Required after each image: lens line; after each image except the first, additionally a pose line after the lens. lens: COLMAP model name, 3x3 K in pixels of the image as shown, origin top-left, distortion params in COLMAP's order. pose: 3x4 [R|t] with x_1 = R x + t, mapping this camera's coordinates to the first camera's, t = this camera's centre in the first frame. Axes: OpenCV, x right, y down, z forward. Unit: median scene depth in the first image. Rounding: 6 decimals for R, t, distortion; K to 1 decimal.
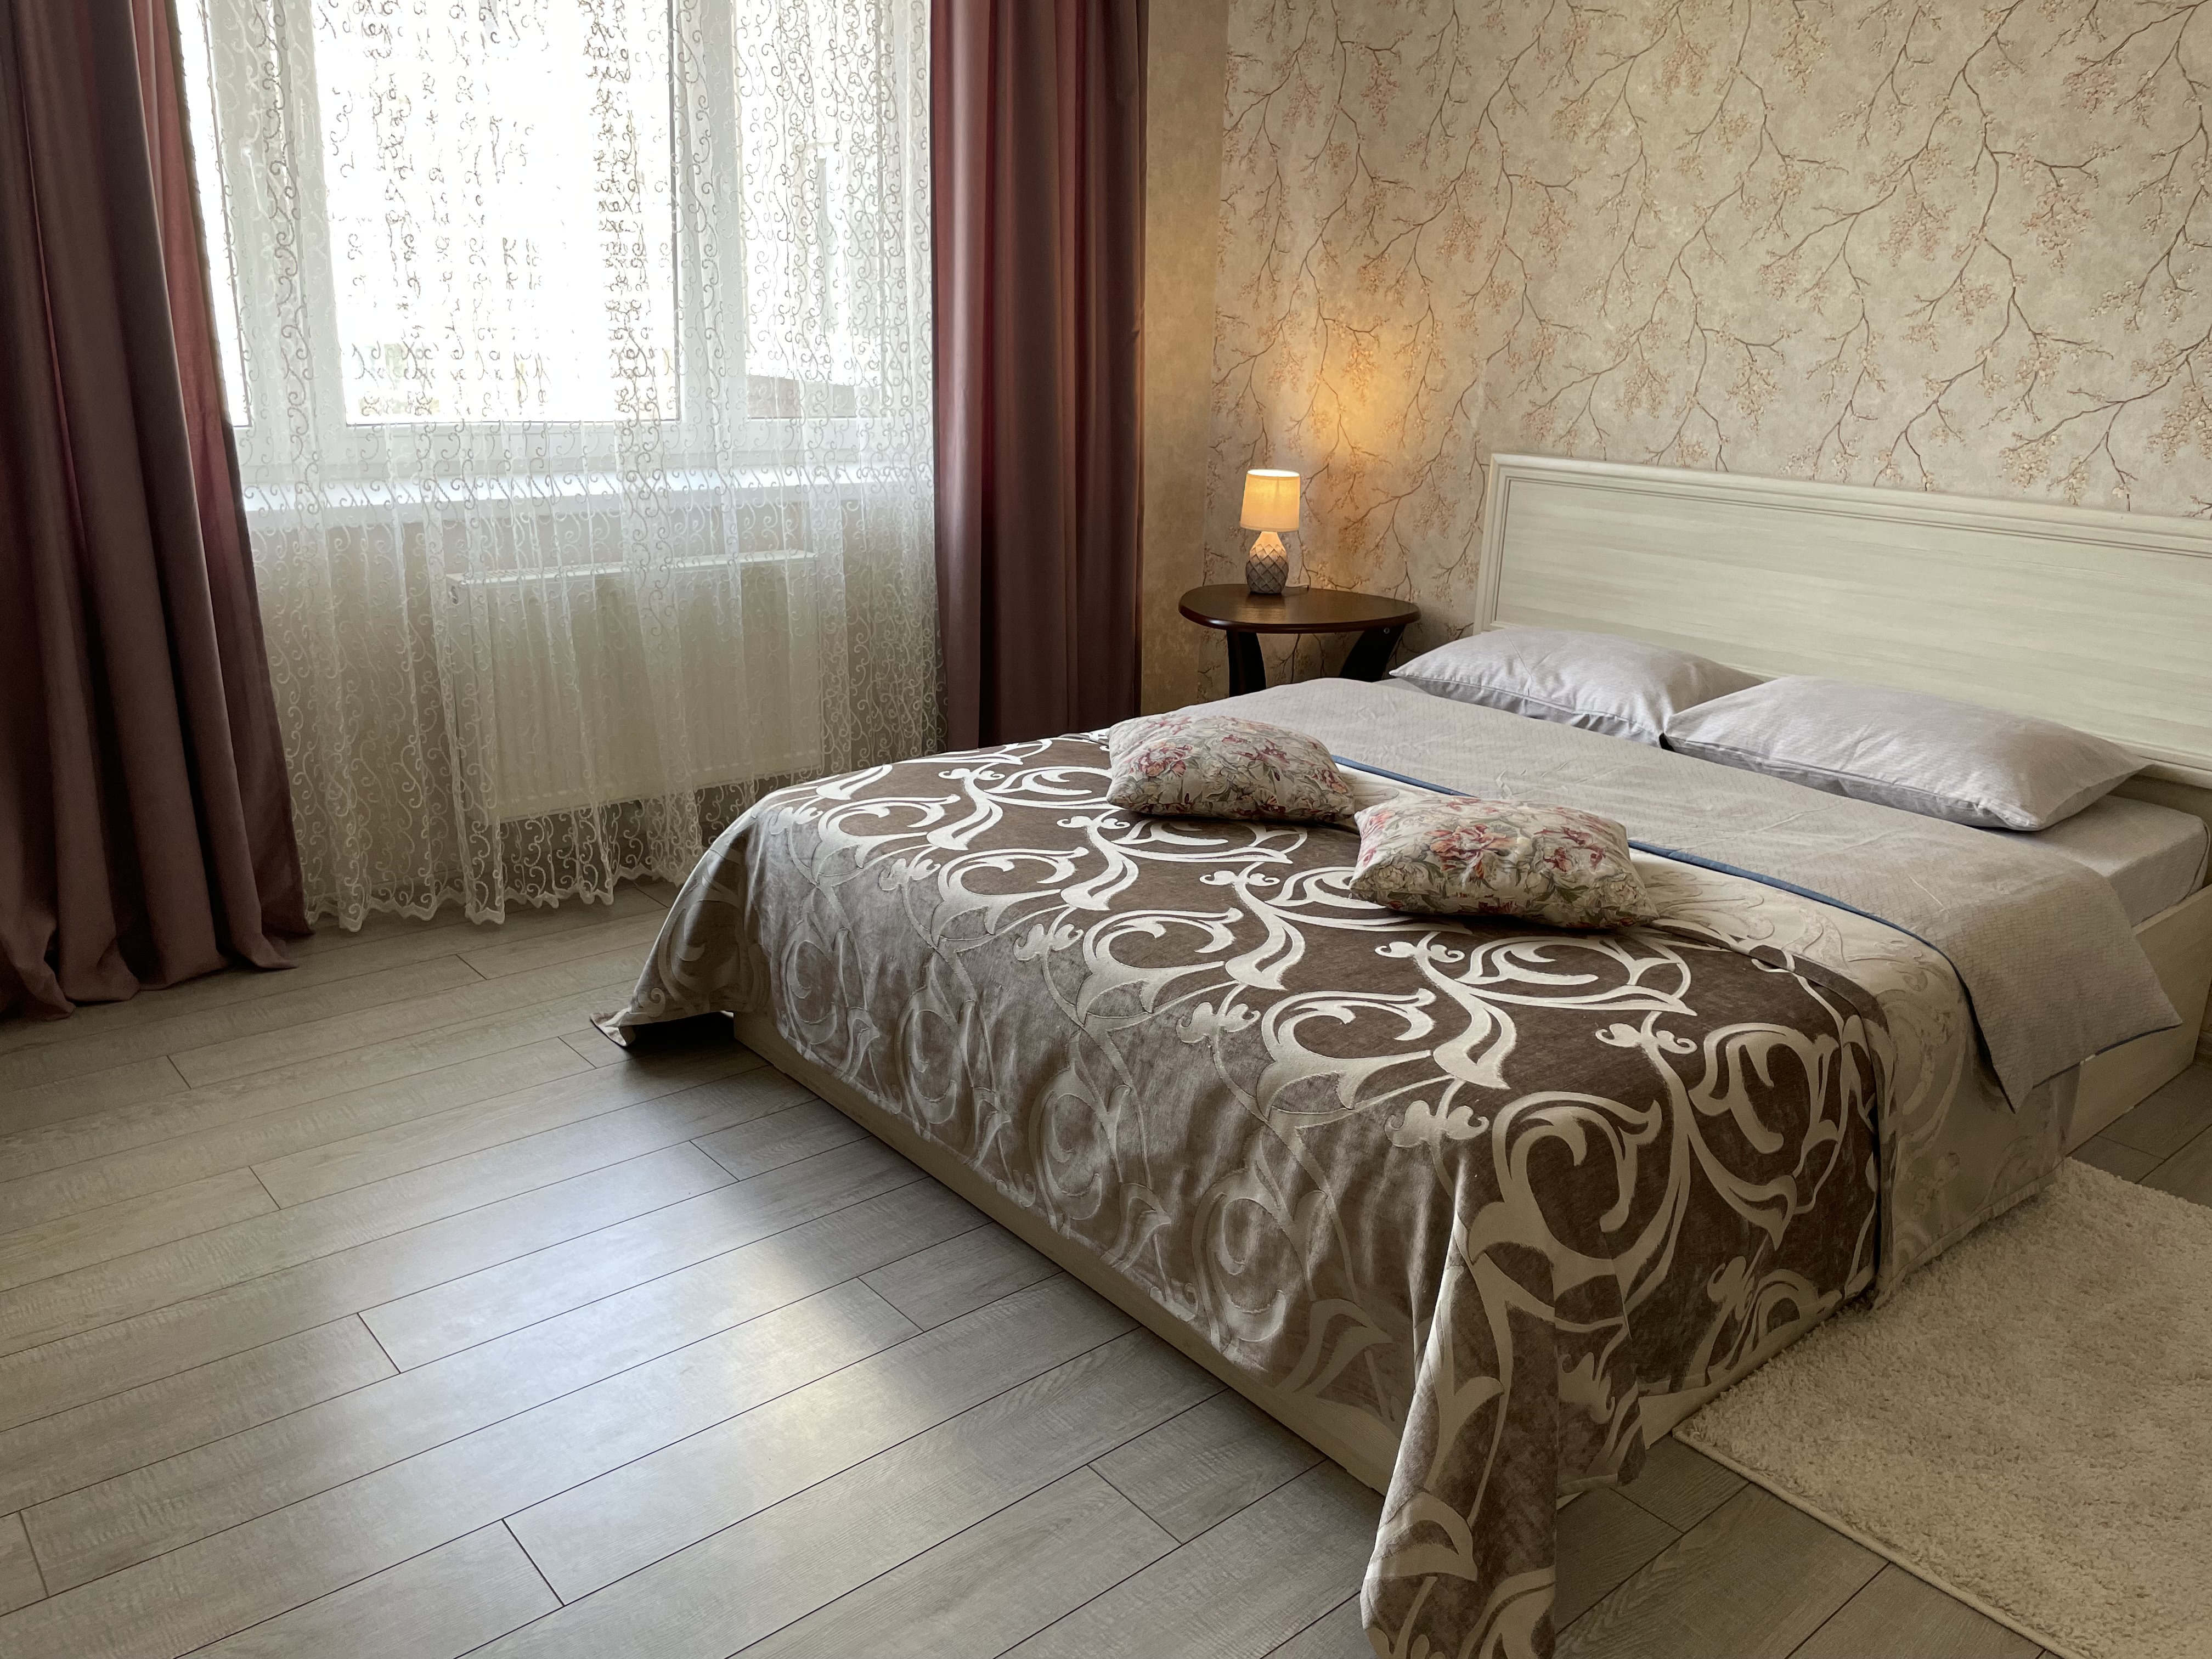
lens RADIAL K [[1670.7, 0, 1085.3], [0, 1670.7, 825.2], [0, 0, 1]] dist [0.091869, -0.123595]
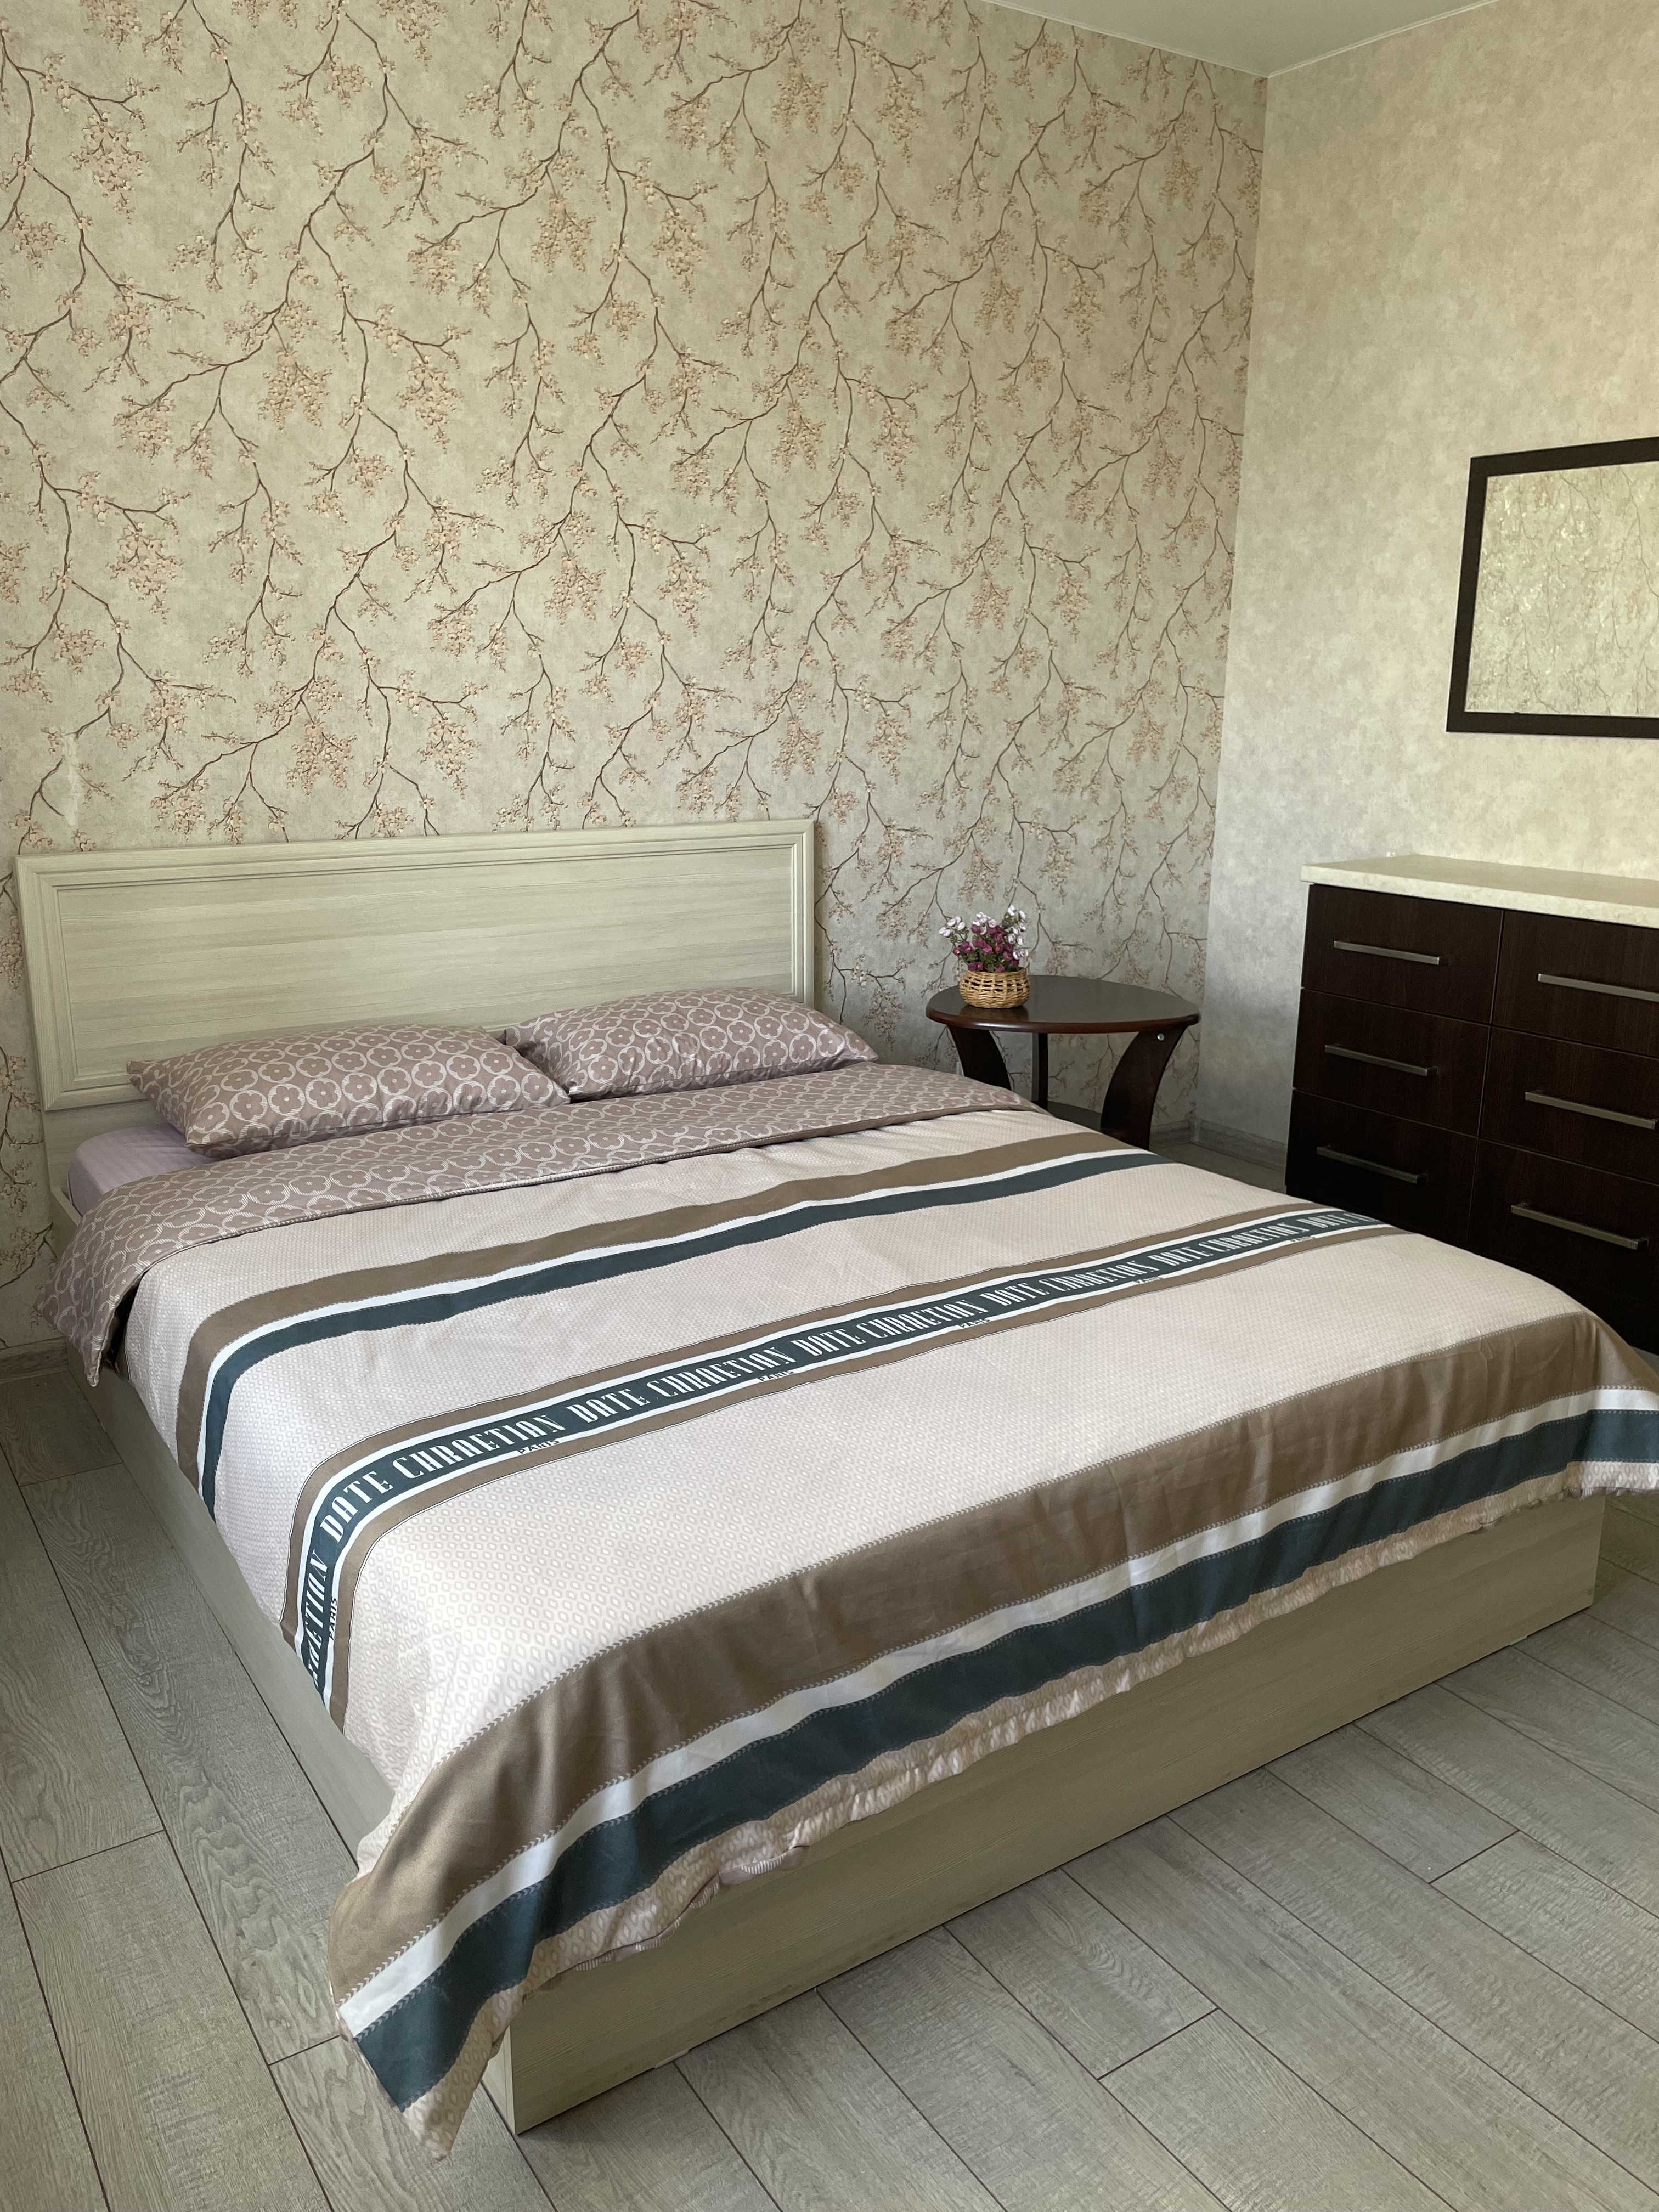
lens RADIAL K [[1670.7, 0, 826.3], [0, 1670.7, 1107.6], [0, 0, 1]] dist [0.091869, -0.123595]
pose [[0.107044, -0.274441, 0.955627, -0.585191], [0.293886, 0.926936, 0.233282, -0.243499], [-0.949828, 0.255874, 0.179878, 0.723245]]
